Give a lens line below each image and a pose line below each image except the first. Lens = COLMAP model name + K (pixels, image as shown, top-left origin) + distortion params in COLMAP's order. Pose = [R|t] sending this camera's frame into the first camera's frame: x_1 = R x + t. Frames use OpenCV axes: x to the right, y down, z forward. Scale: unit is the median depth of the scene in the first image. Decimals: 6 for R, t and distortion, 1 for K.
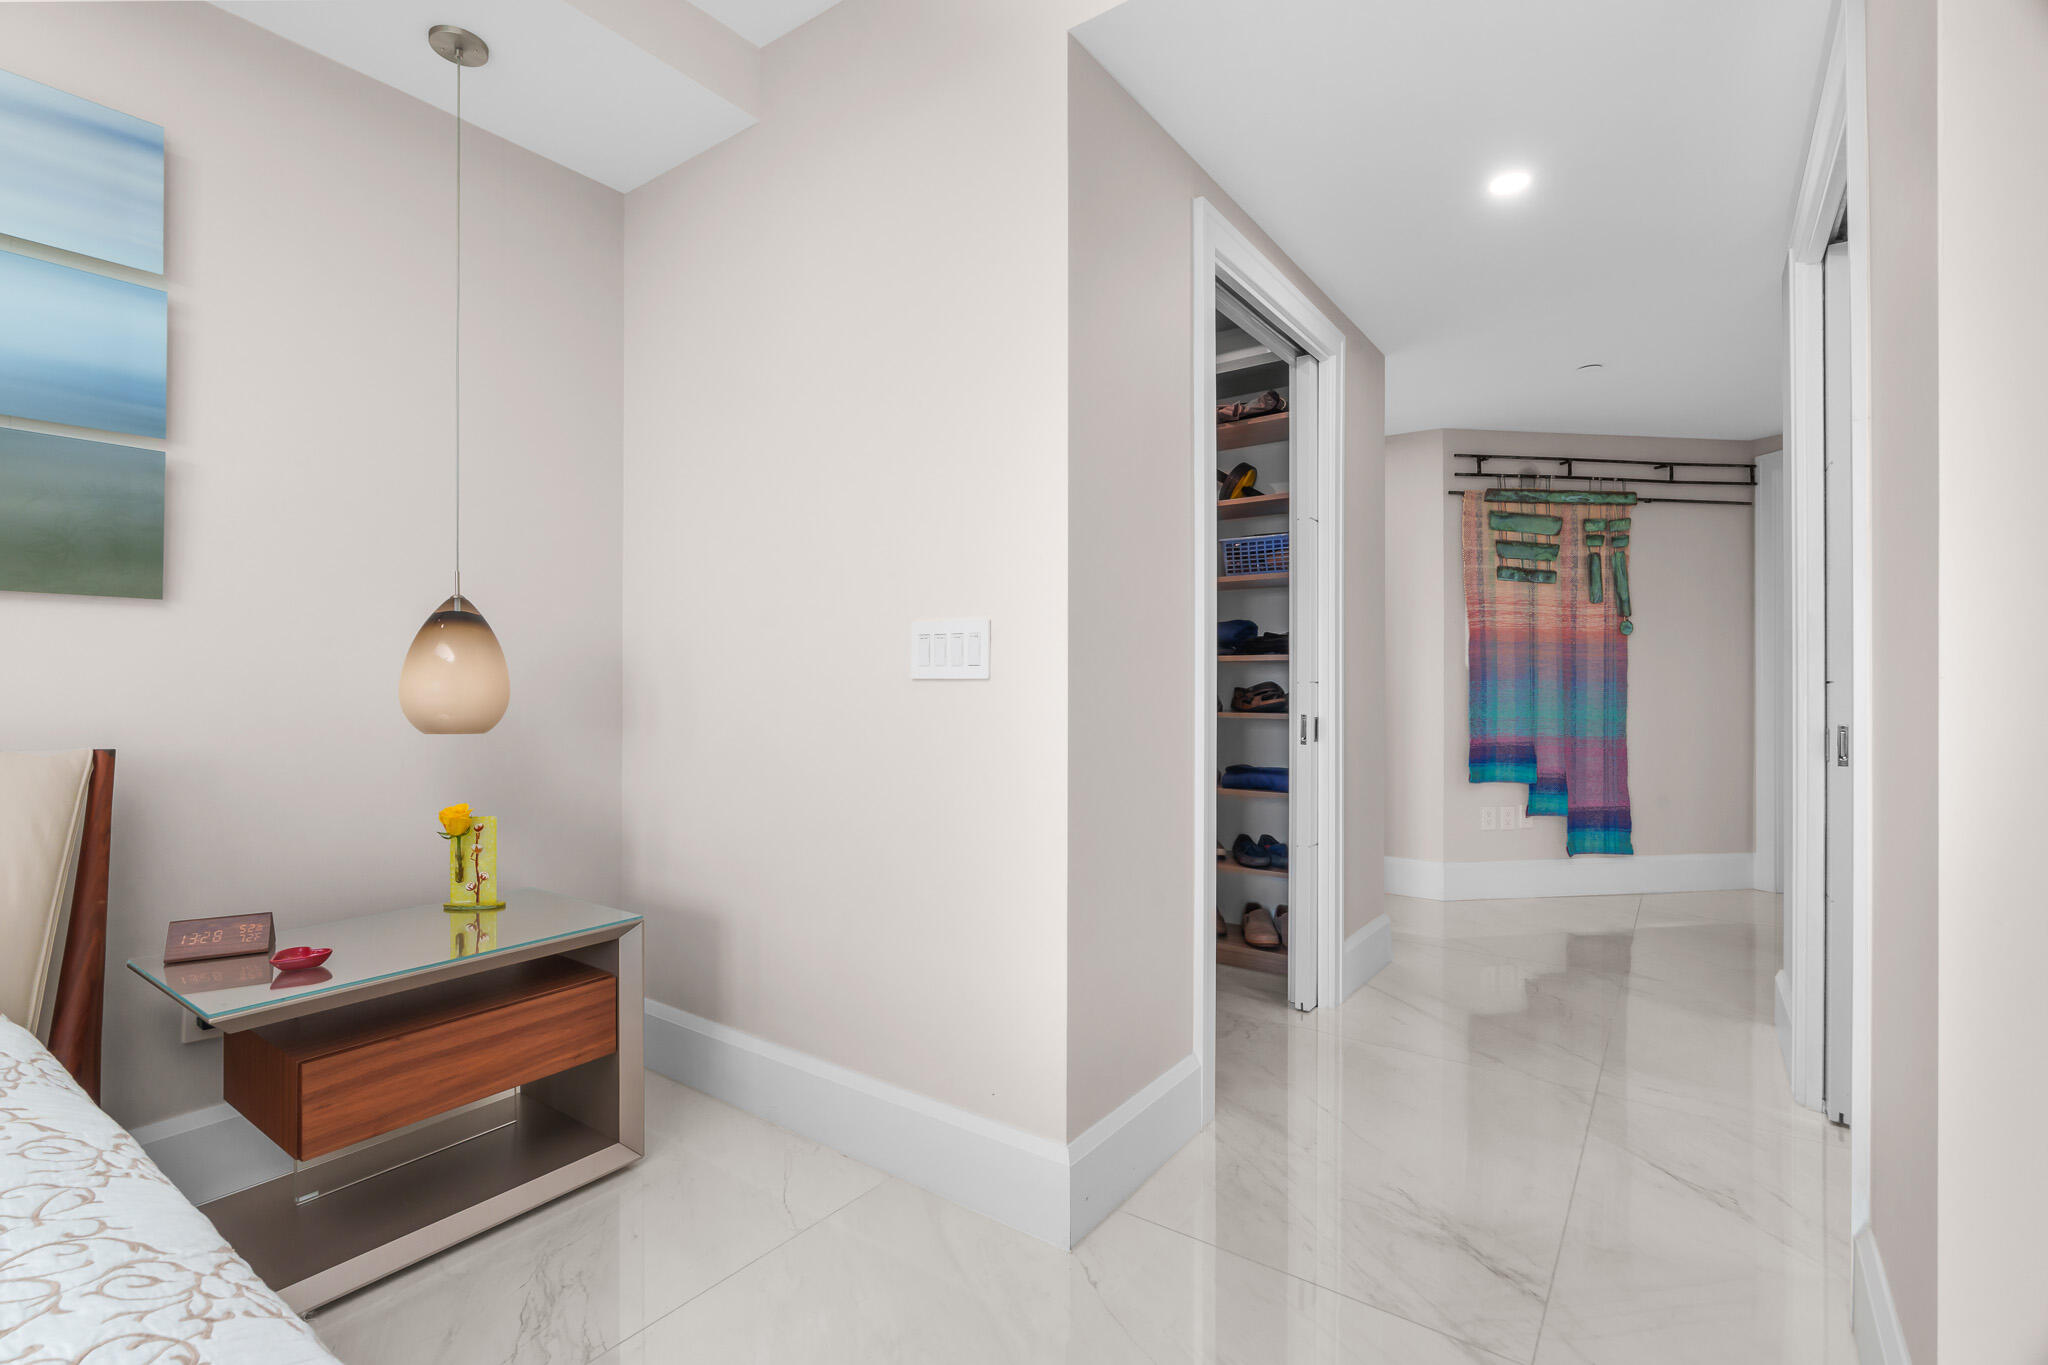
lens RADIAL K [[946.8, 0, 1028.2], [0, 946.8, 683.3], [0, 0, 1]] dist [0.003553, 0.004809]
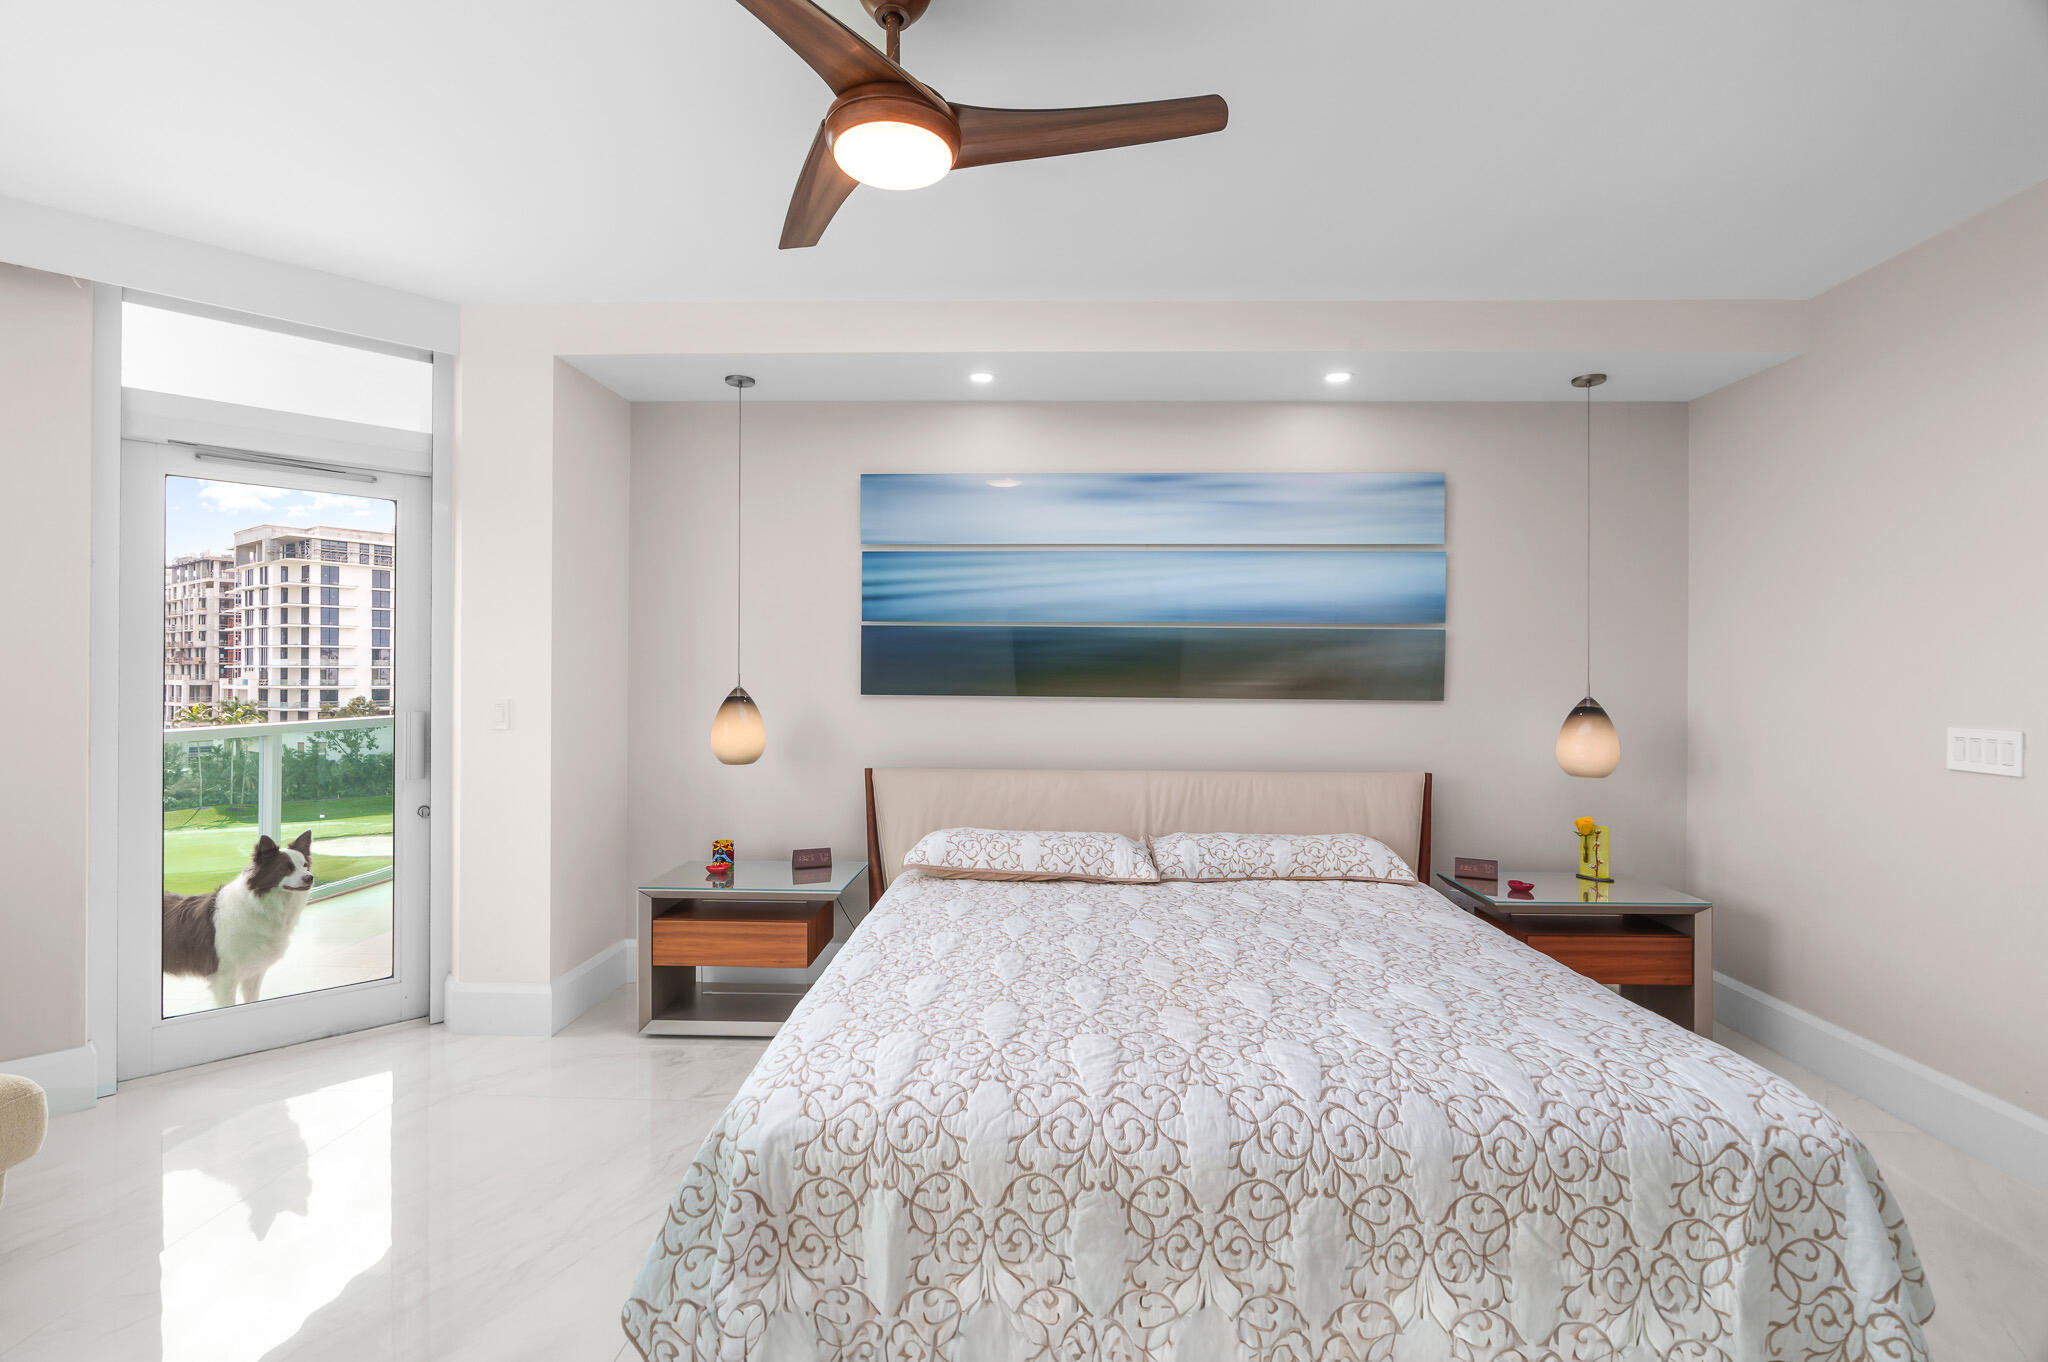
lens RADIAL K [[946.8, 0, 1012.0], [0, 946.8, 676.5], [0, 0, 1]] dist [0.003553, 0.004809]
pose [[0.564271, 0.000665, -0.825589, 0.241364], [-0.006100, 0.999976, -0.003364, -0.118782], [0.825567, 0.006934, 0.564261, -0.860540]]
